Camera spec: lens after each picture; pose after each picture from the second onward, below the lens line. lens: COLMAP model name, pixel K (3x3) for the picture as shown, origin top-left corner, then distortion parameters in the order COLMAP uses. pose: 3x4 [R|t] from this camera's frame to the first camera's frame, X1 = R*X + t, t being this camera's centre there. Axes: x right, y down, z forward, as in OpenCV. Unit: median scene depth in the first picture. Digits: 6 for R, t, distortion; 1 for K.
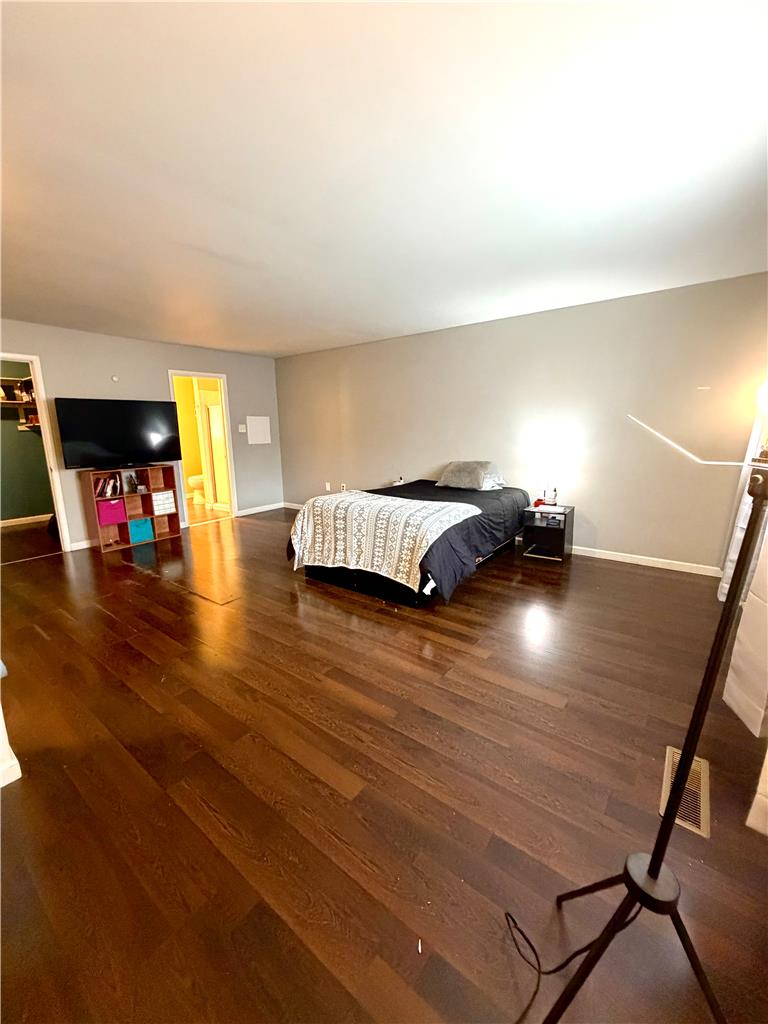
lens RADIAL K [[406.9, 0, 385.8], [0, 406.9, 510.5], [0, 0, 1]] dist [-0.001298, 0.001001]
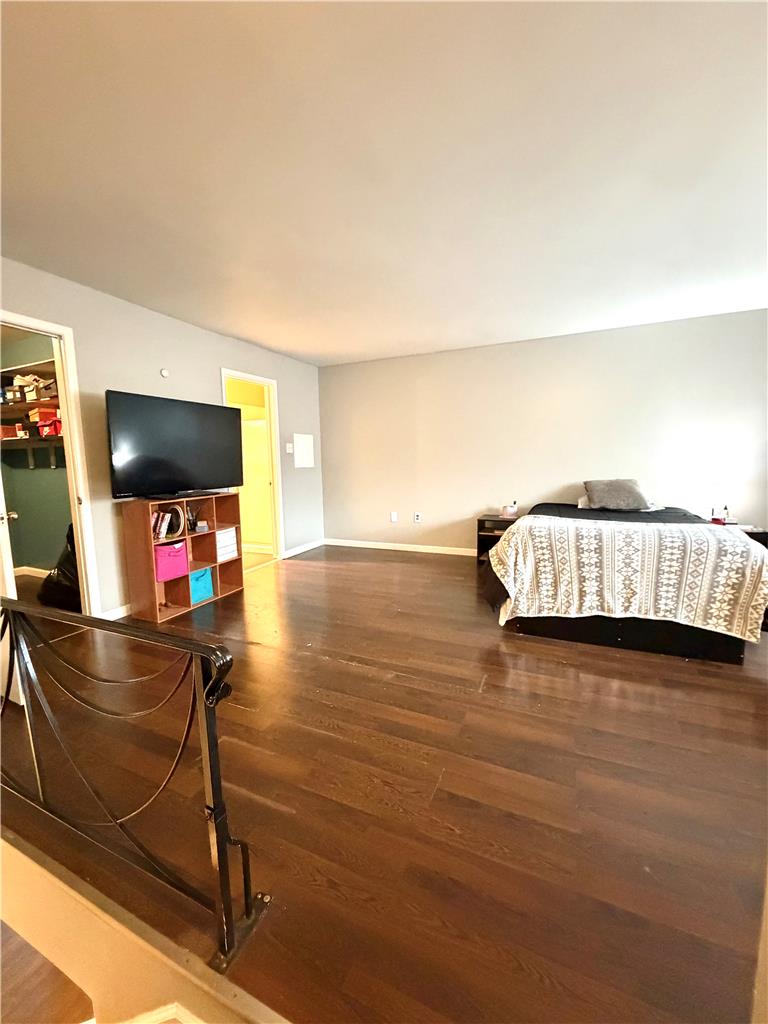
lens RADIAL K [[406.9, 0, 383.0], [0, 406.9, 512.7], [0, 0, 1]] dist [-0.001298, 0.001001]
pose [[0.976111, -0.032798, 0.214781, -0.610021], [0.049254, 0.996208, -0.071718, -0.013857], [-0.211614, 0.080584, 0.974026, 0.328720]]
